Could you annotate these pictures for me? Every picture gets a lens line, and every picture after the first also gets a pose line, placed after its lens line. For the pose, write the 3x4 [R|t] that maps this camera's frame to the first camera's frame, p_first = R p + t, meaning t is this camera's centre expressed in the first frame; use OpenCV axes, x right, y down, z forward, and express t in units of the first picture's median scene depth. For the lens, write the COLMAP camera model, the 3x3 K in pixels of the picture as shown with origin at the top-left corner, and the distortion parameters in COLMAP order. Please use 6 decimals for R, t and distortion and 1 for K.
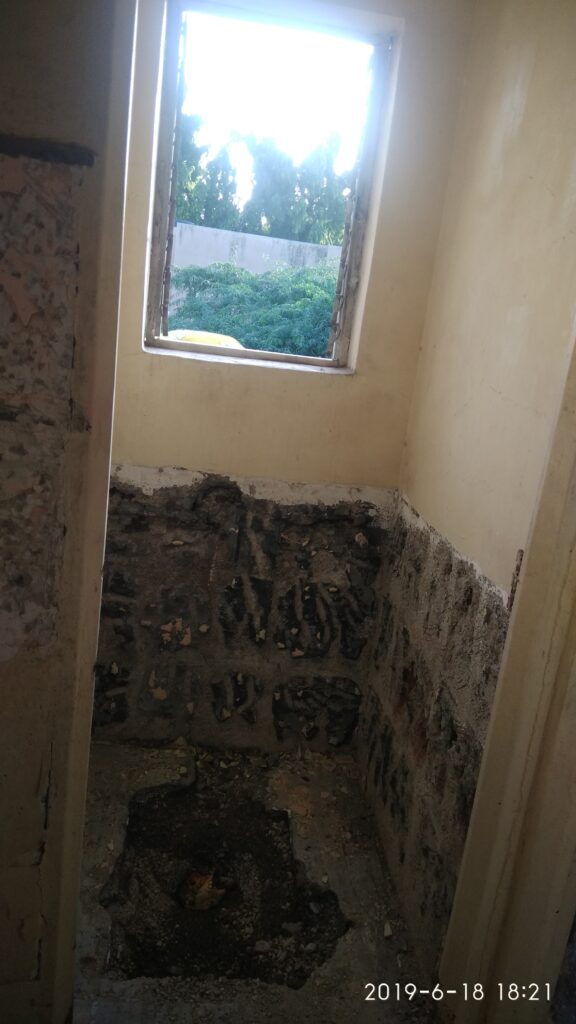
lens RADIAL K [[786.5, 0, 306.9], [0, 786.5, 509.3], [0, 0, 1]] dist [0.118454, -0.196870]
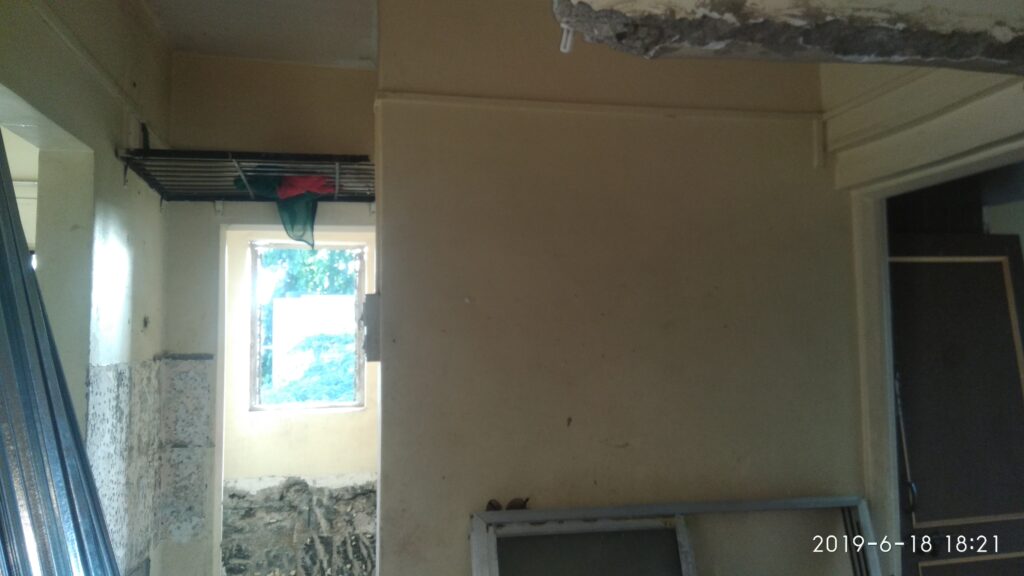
lens RADIAL K [[786.5, 0, 512.0], [0, 786.5, 288.0], [0, 0, 1]] dist [0.118454, -0.196870]
pose [[0.986719, -0.129719, 0.097772, 0.245952], [0.153670, 0.940516, -0.303011, 0.171106], [-0.052650, 0.314011, 0.947958, -0.837146]]
